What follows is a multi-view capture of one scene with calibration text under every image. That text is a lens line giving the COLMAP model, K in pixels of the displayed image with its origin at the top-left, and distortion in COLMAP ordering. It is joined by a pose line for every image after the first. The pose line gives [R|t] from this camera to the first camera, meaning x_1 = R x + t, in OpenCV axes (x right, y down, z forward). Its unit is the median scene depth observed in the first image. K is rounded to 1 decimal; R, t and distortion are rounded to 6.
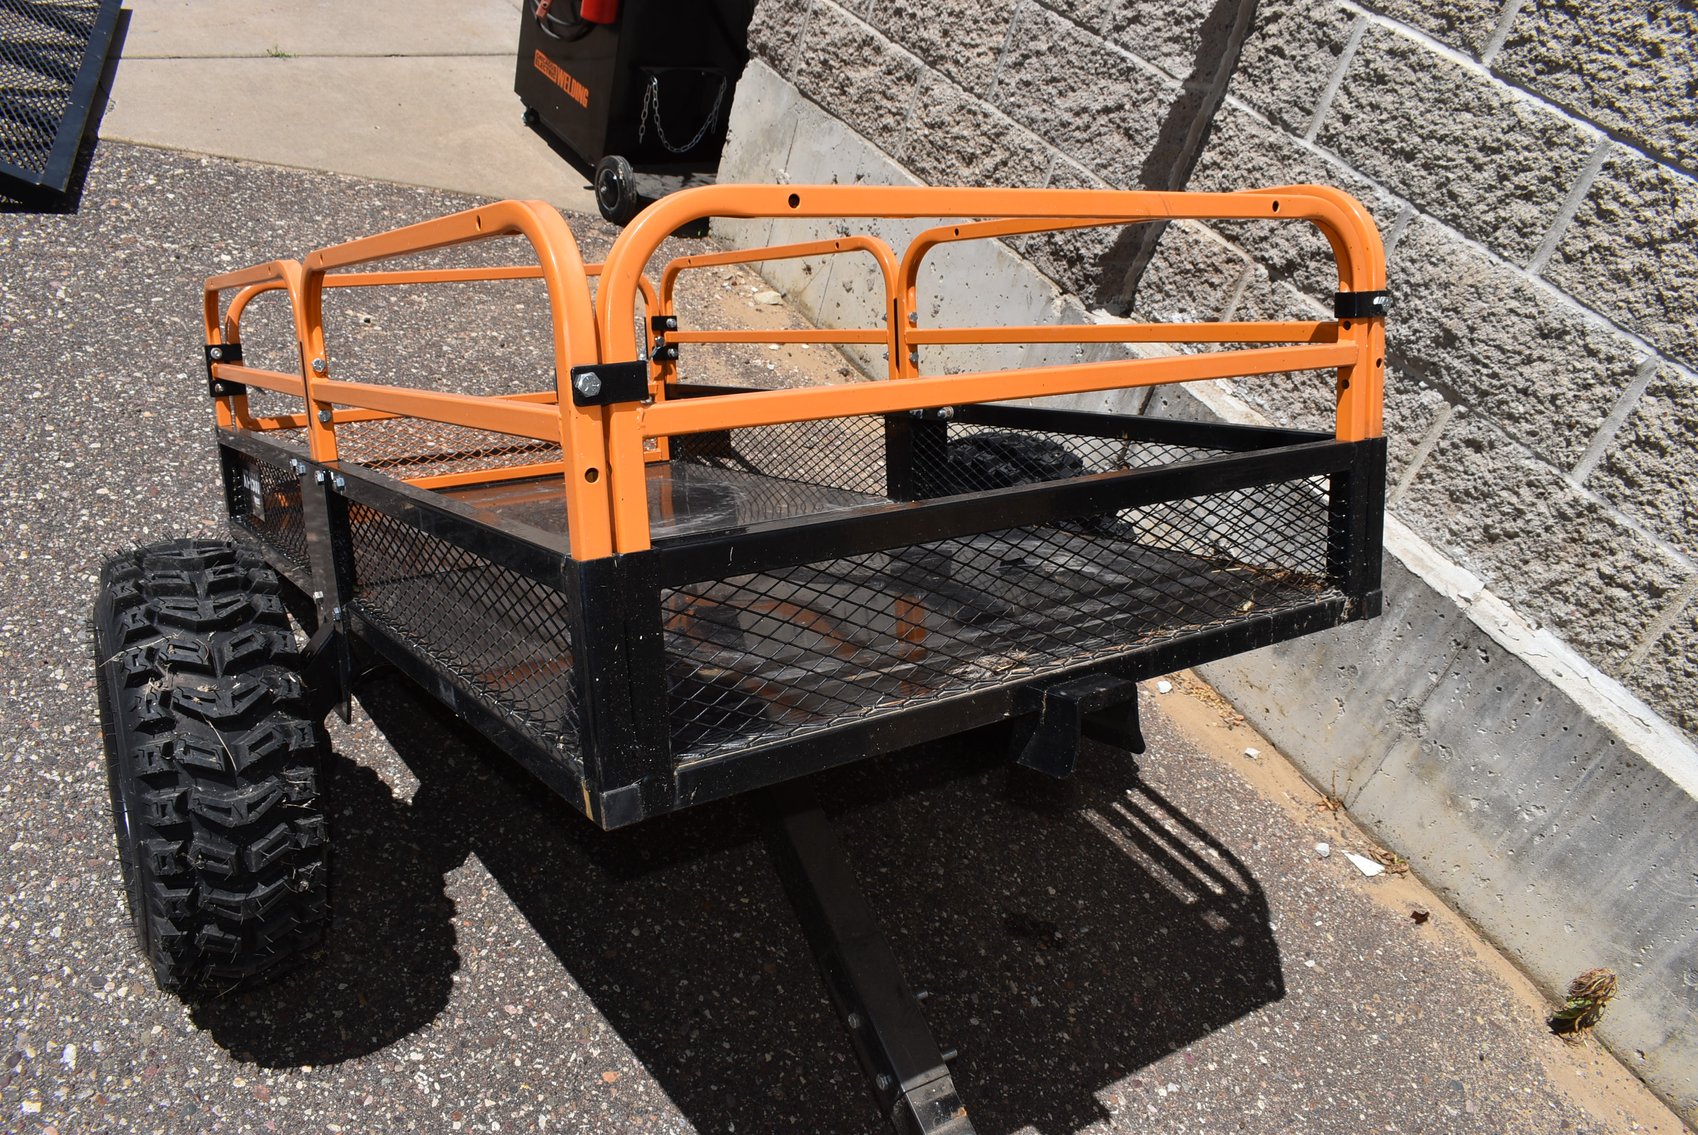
lens RADIAL K [[1350.3, 0, 853.7], [0, 1350.3, 565.9], [0, 0, 1]] dist [-0.099230, 0.019274]
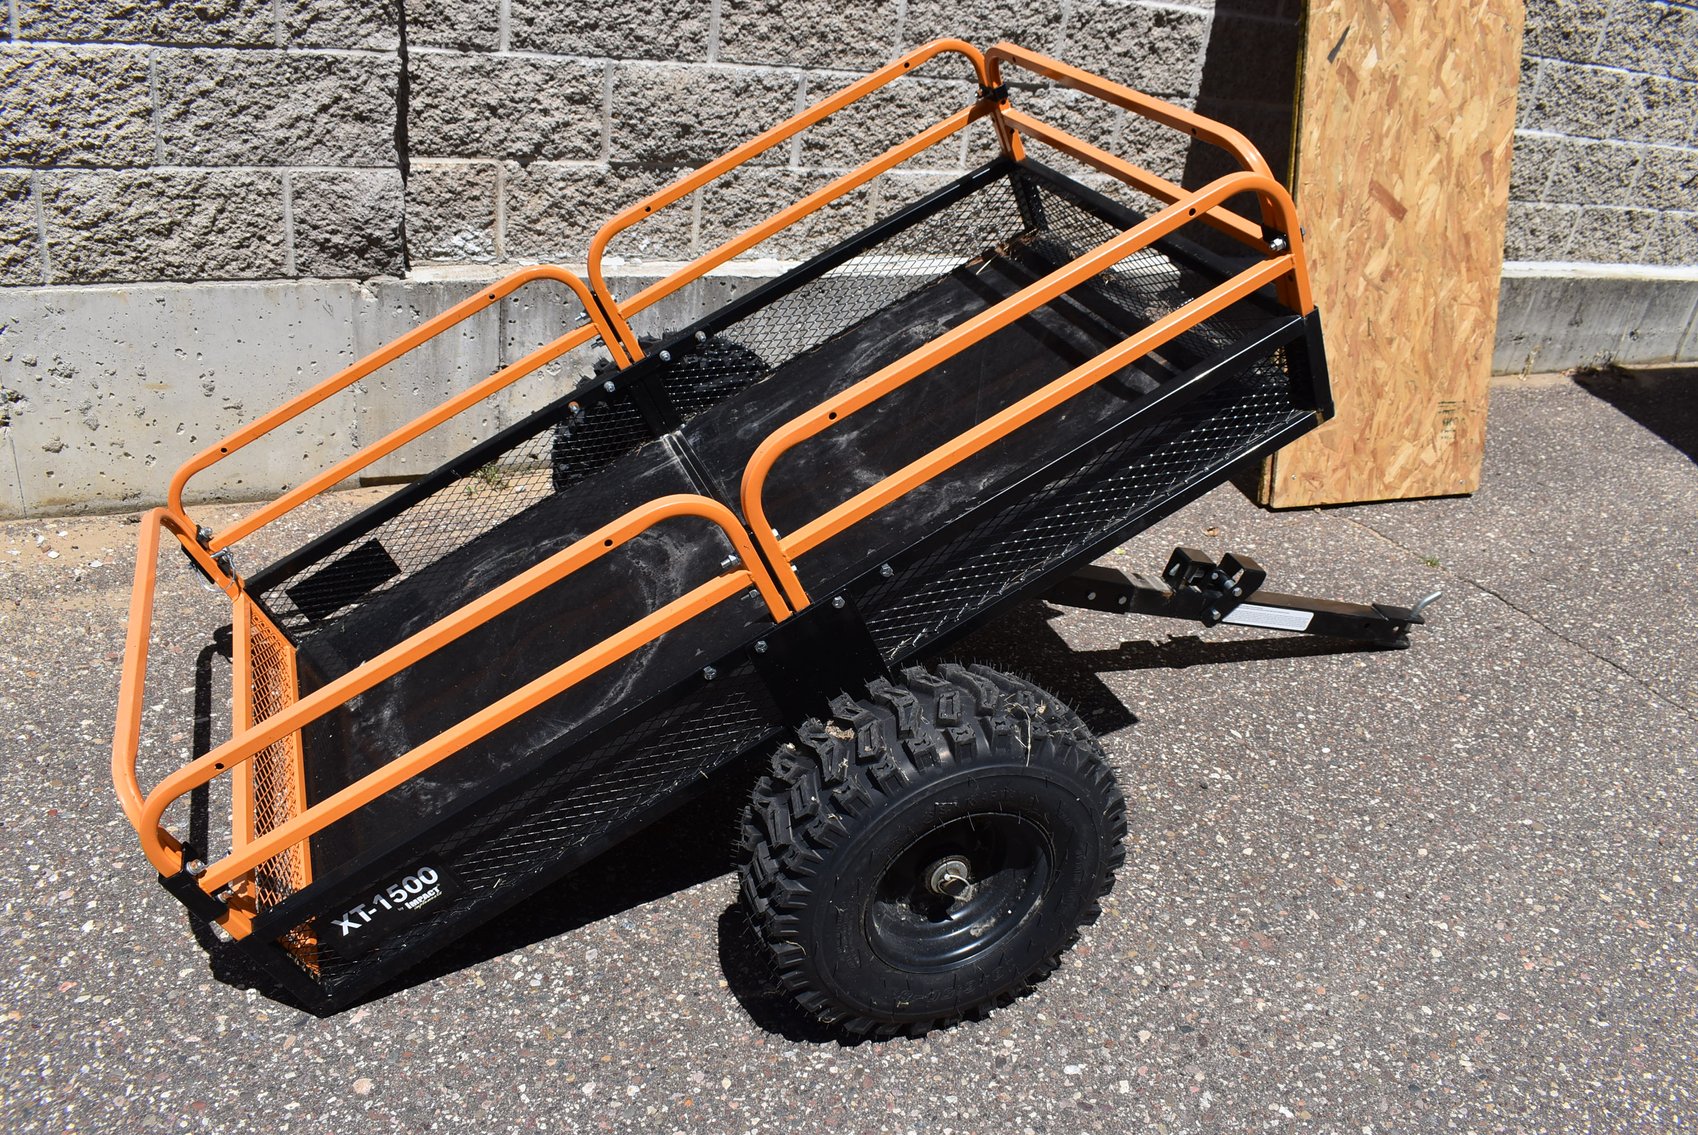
lens RADIAL K [[1350.3, 0, 855.0], [0, 1350.3, 566.6], [0, 0, 1]] dist [-0.099230, 0.019274]
pose [[0.166830, -0.654140, 0.737745, -0.798707], [0.513487, 0.696397, 0.501361, -0.425992], [-0.841724, 0.295180, 0.452072, 0.307119]]
